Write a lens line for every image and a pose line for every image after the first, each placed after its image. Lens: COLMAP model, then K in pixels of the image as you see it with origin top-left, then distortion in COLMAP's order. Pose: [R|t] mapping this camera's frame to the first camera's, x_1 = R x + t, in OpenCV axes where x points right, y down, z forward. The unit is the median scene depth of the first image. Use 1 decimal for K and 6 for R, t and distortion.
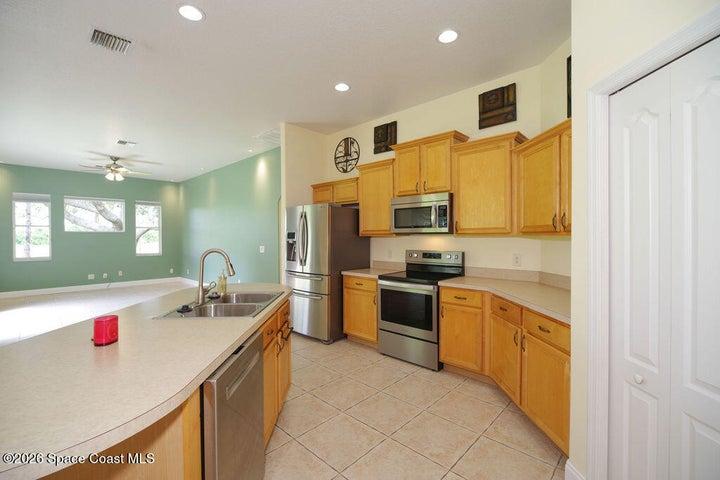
lens RADIAL K [[316.1, 0, 360.0], [0, 316.1, 240.0], [0, 0, 1]] dist [-0.010656, -0.000446]
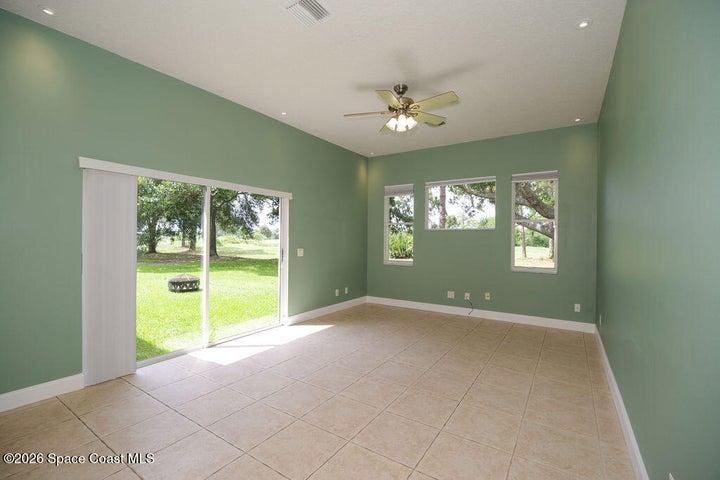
lens RADIAL K [[316.1, 0, 360.0], [0, 316.1, 240.0], [0, 0, 1]] dist [-0.010656, -0.000446]
pose [[0.177206, 0.006247, -0.984154, -0.203054], [-0.023270, 0.999727, 0.002156, 0.000186], [0.983899, 0.022519, 0.177303, 0.653548]]
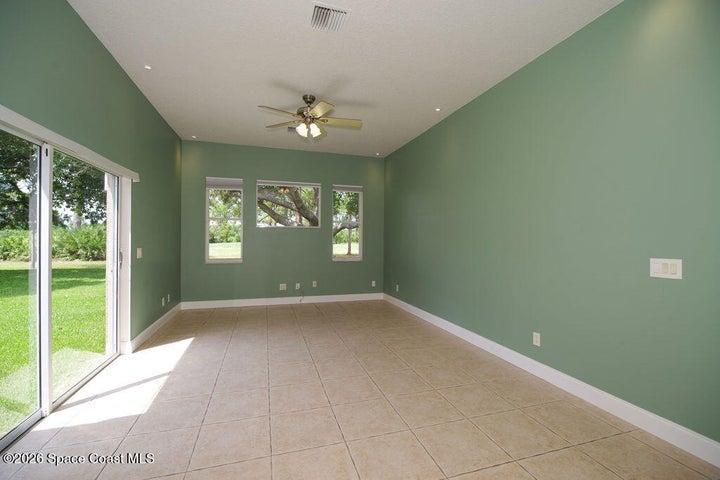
lens RADIAL K [[316.1, 0, 360.0], [0, 316.1, 240.0], [0, 0, 1]] dist [-0.010656, -0.000446]
pose [[0.871072, 0.011392, -0.491023, -0.314879], [-0.016020, 0.999858, -0.005221, 0.005696], [0.490894, 0.012414, 0.871131, 0.415305]]
